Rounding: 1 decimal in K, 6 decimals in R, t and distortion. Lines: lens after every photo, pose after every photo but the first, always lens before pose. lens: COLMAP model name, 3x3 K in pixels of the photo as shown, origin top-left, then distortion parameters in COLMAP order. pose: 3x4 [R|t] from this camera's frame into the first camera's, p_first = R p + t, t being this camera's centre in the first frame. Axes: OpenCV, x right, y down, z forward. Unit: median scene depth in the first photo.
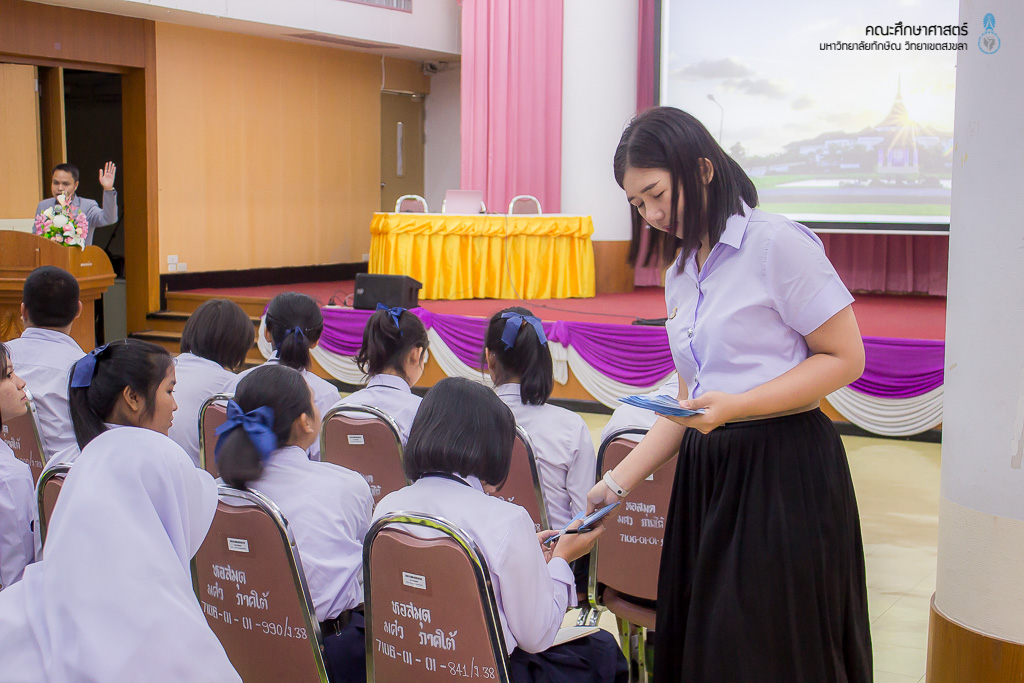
lens RADIAL K [[1553.3, 0, 475.6], [0, 1553.3, 341.4], [0, 0, 1]] dist [-0.056615, 0.000000]
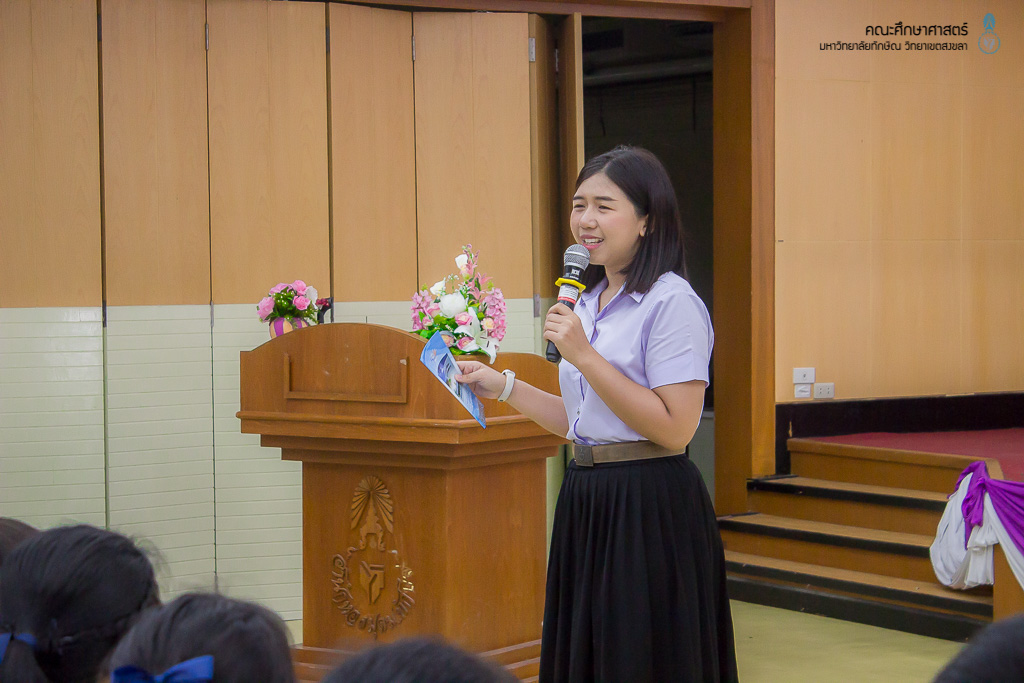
lens RADIAL K [[2545.5, 0, 514.9], [0, 2545.5, 345.0], [0, 0, 1]] dist [0.122062, 0.000000]
pose [[0.905894, 0.005730, -0.423467, 0.080708], [-0.029898, 0.998279, -0.050450, -0.017807], [0.422449, 0.058363, 0.904506, 0.194079]]
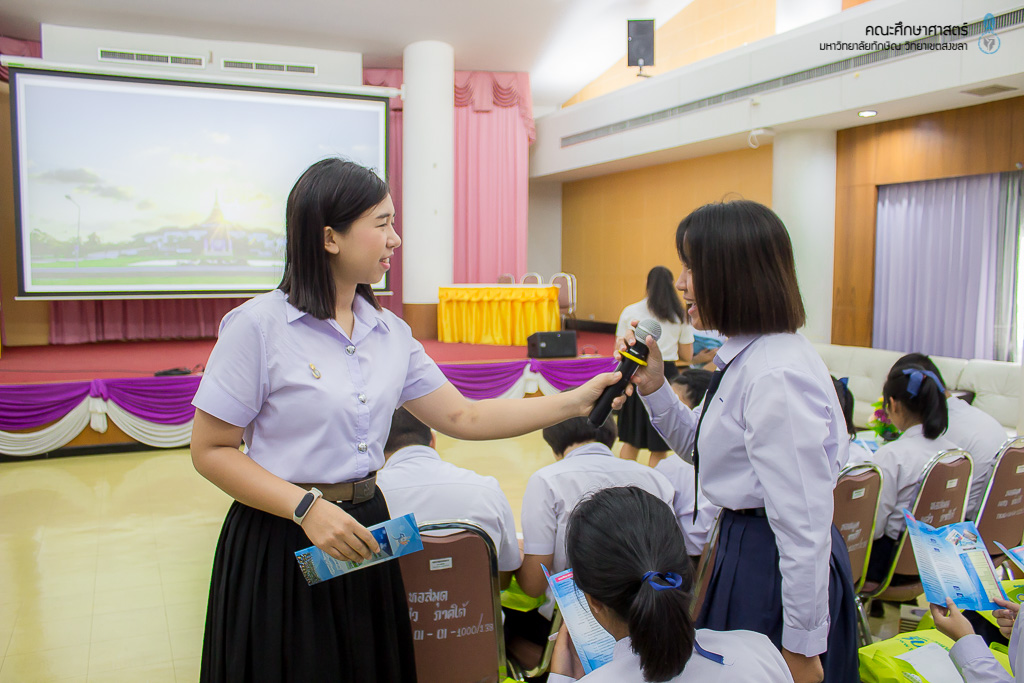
lens RADIAL K [[887.1, 0, 498.7], [0, 887.1, 341.5], [0, 0, 1]] dist [-0.122069, 0.086814]
pose [[0.565073, -0.069890, 0.822075, -0.261275], [0.079473, 0.996383, 0.030082, -0.031573], [-0.821204, 0.048334, 0.568584, 0.311918]]
